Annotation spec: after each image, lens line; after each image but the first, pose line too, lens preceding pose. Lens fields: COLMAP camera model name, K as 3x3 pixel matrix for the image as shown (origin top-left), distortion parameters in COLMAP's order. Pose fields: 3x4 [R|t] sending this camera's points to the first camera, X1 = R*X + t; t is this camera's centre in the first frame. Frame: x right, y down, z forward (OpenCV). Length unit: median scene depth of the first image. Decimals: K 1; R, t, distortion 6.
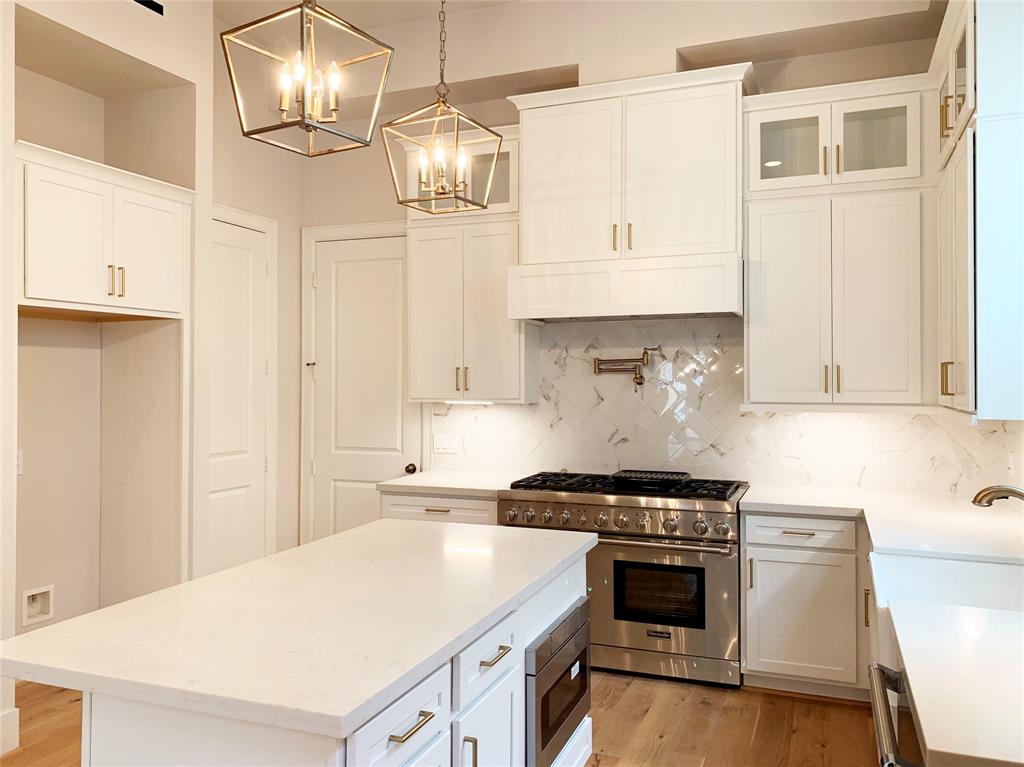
lens RADIAL K [[797.7, 0, 513.9], [0, 797.7, 372.9], [0, 0, 1]] dist [0.008184, -0.007133]
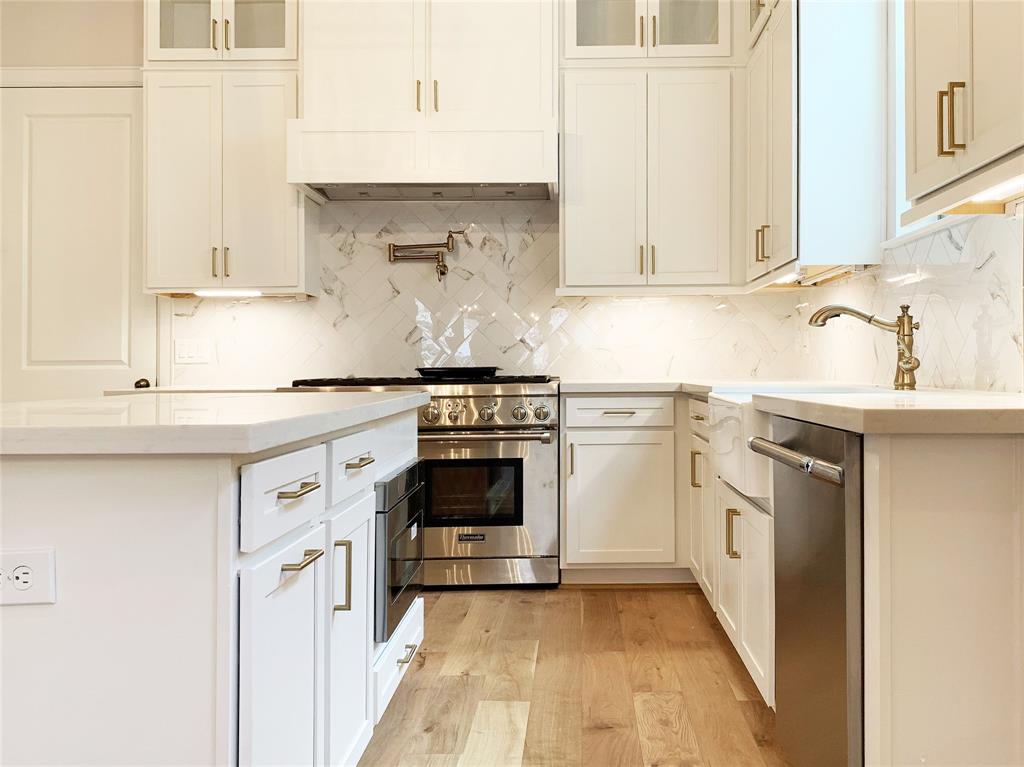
lens RADIAL K [[904.0, 0, 569.7], [0, 904.0, 356.1], [0, 0, 1]] dist [0.158017, -0.253327]
pose [[0.933281, 0.002230, 0.359139, -0.085645], [-0.002262, 0.999997, -0.000332, 0.124677], [-0.359139, -0.000503, 0.933284, 0.003510]]
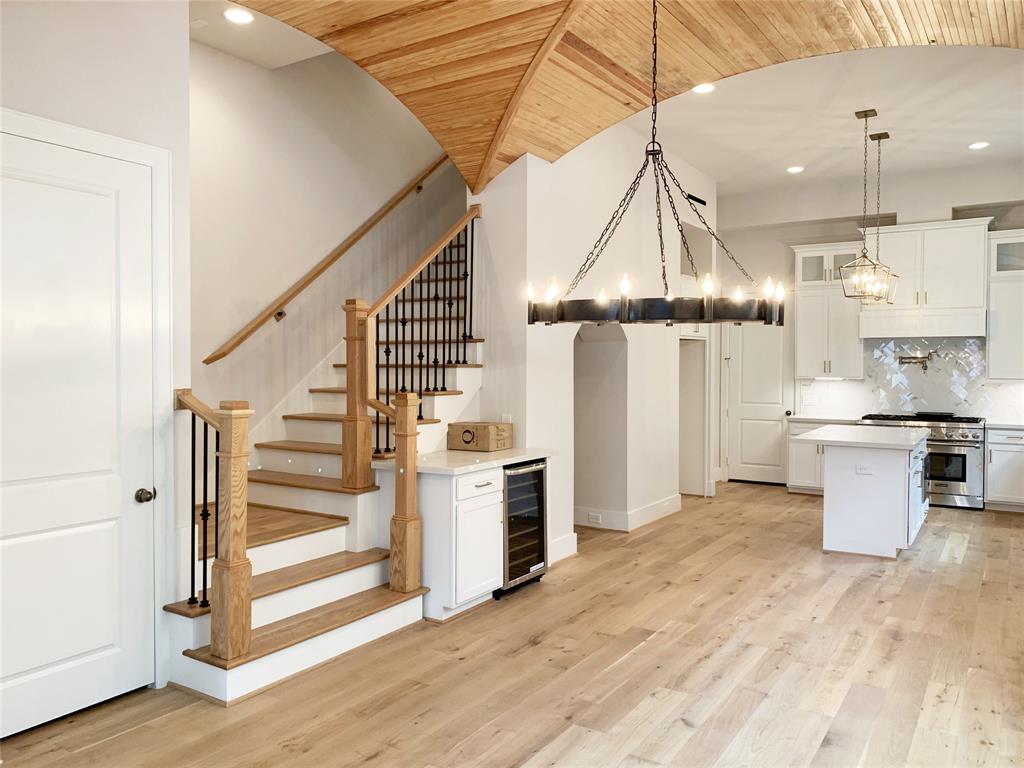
lens RADIAL K [[768.7, 0, 512.0], [0, 768.7, 384.0], [0, 0, 1]] dist [-0.003045, -0.000858]
pose [[0.979058, 0.005445, -0.203508, -0.539924], [0.001887, 0.999356, 0.035820, -0.024033], [0.203572, -0.035454, 0.978418, -1.272514]]
